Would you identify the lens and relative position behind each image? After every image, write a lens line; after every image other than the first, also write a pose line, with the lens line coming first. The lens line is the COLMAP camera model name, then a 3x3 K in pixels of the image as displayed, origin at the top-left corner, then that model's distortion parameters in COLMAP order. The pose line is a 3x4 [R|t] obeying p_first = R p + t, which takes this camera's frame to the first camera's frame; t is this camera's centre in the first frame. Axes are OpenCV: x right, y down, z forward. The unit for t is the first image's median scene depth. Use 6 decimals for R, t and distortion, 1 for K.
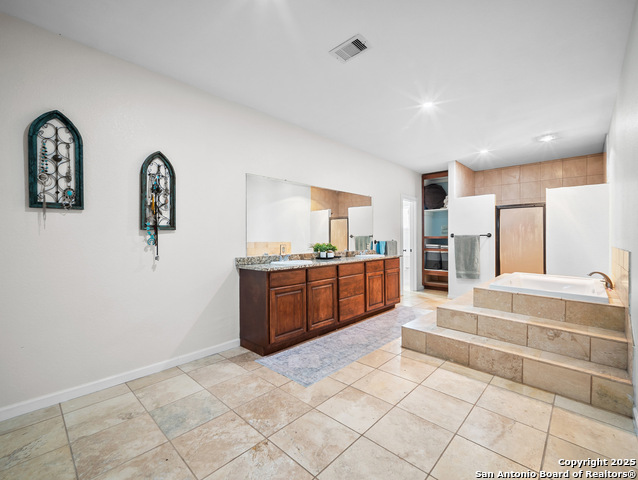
lens RADIAL K [[284.0, 0, 318.9], [0, 284.0, 238.3], [0, 0, 1]] dist [-0.000855, 0.000652]
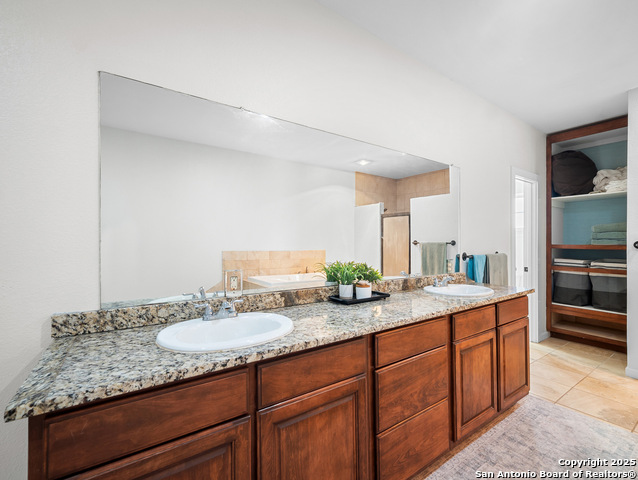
lens RADIAL K [[284.0, 0, 320.5], [0, 284.0, 239.4], [0, 0, 1]] dist [-0.000855, 0.000652]
pose [[0.978378, 0.004236, -0.206783, 0.053909], [-0.005903, 0.999955, -0.007442, -0.012988], [0.206742, 0.008501, 0.978359, 0.470850]]
